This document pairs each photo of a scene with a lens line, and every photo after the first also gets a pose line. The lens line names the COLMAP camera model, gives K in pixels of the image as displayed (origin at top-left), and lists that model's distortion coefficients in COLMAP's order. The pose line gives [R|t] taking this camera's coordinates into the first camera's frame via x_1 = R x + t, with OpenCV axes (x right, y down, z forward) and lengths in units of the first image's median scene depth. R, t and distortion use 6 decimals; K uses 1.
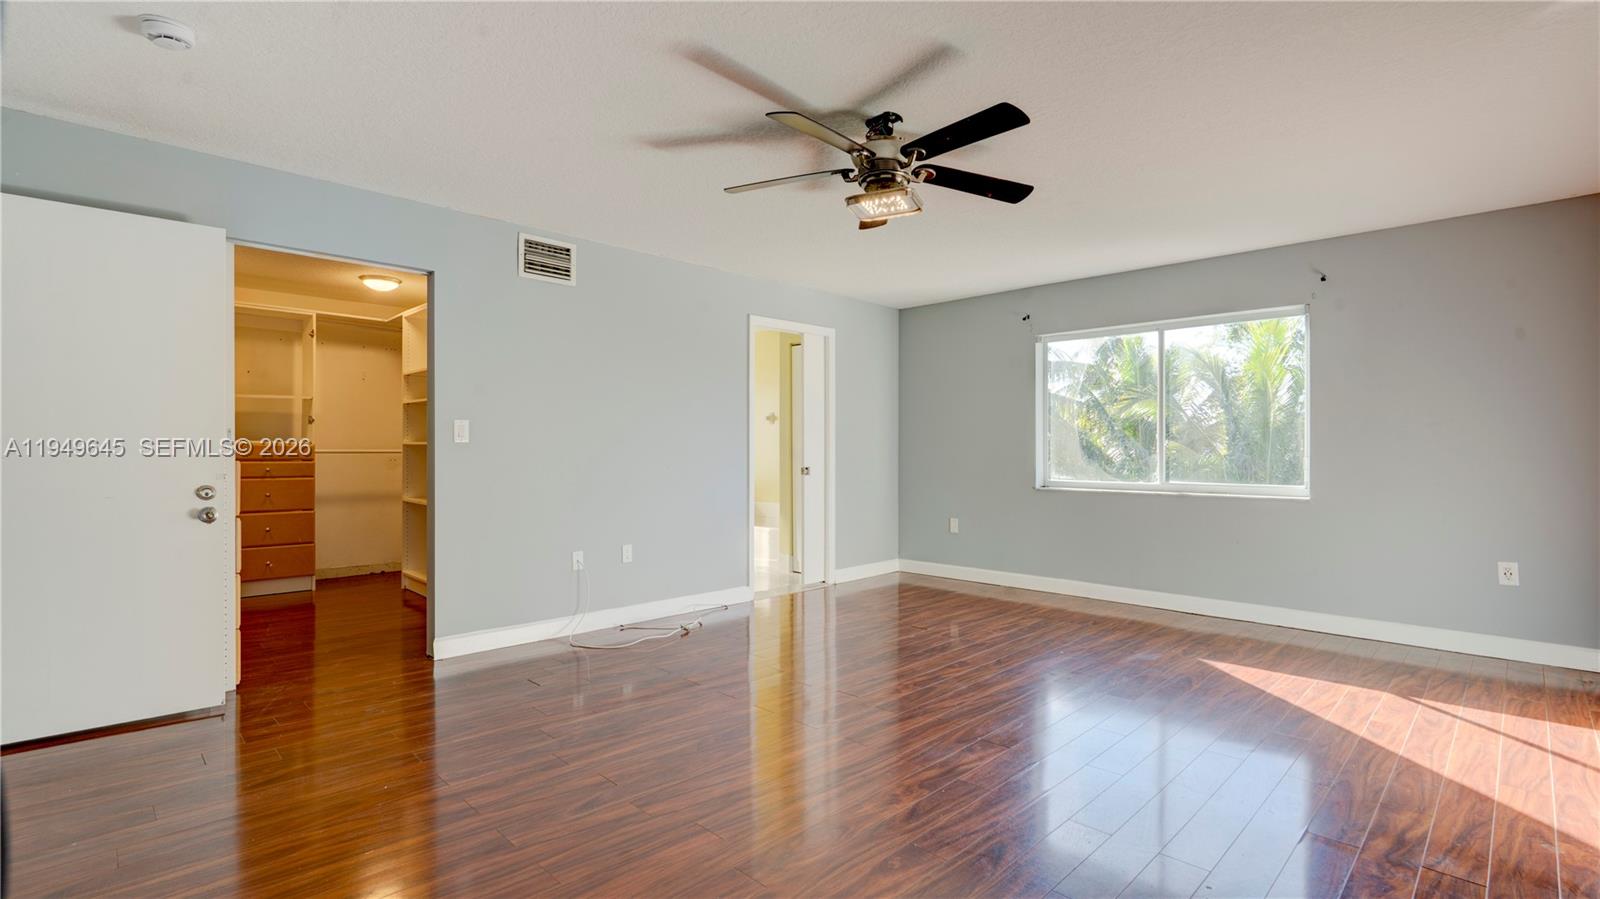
lens RADIAL K [[752.5, 0, 801.5], [0, 752.5, 449.1], [0, 0, 1]] dist [-0.003582, 0.001310]
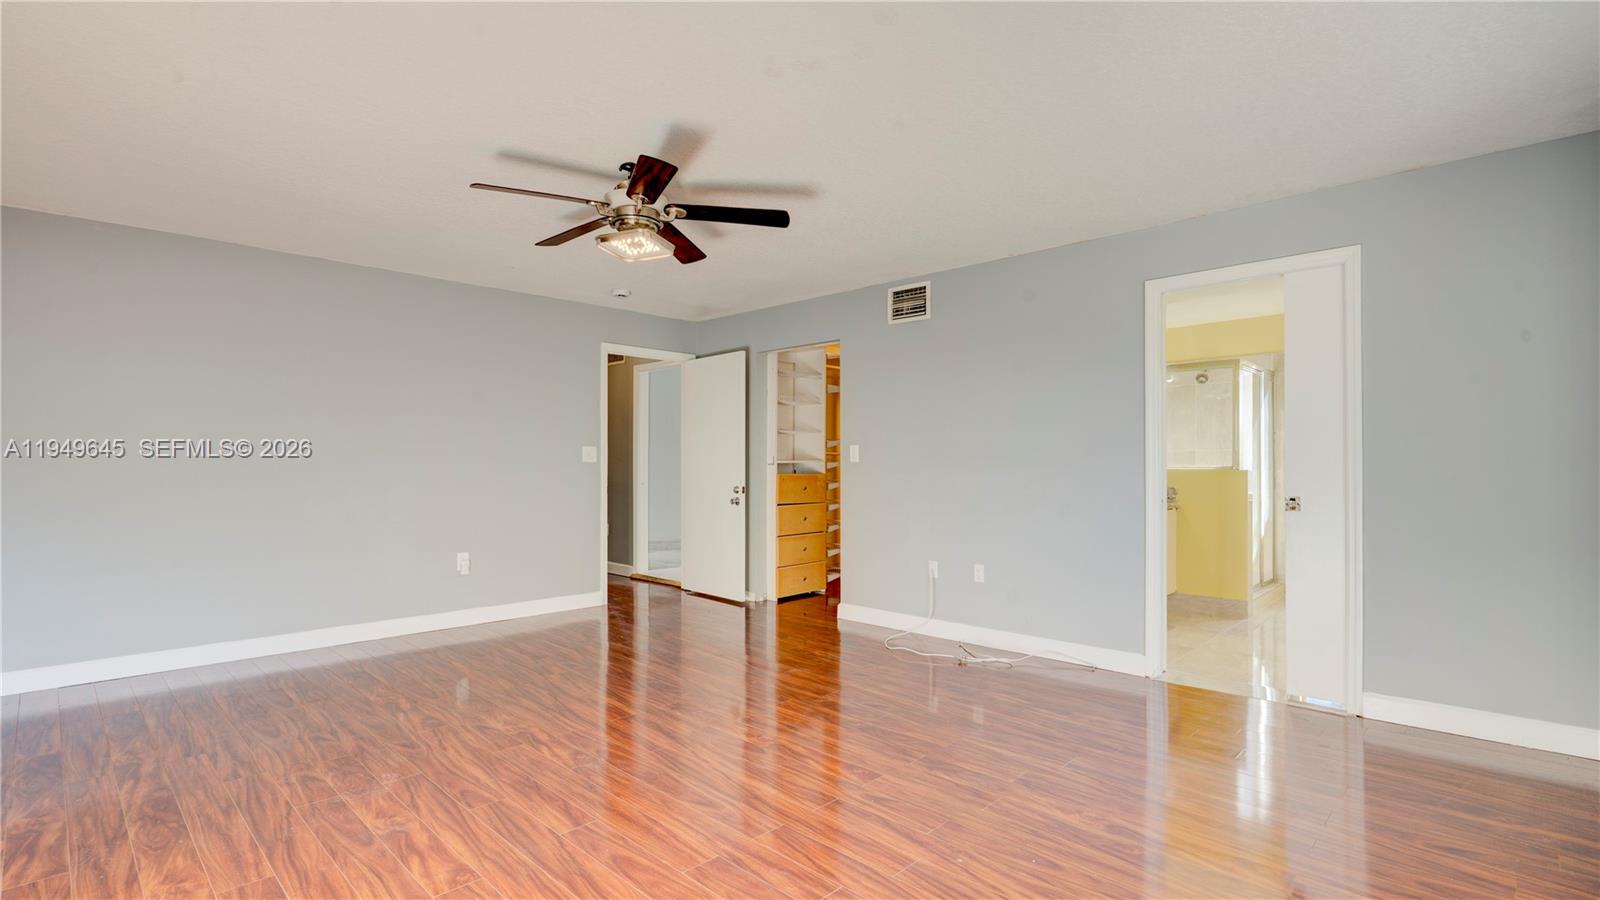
lens RADIAL K [[752.5, 0, 803.7], [0, 752.5, 459.2], [0, 0, 1]] dist [-0.003582, 0.001310]
pose [[-0.006644, -0.009540, -0.999932, 0.837306], [0.001041, 0.999954, -0.009547, -0.000847], [0.999977, -0.001104, -0.006634, 0.867344]]
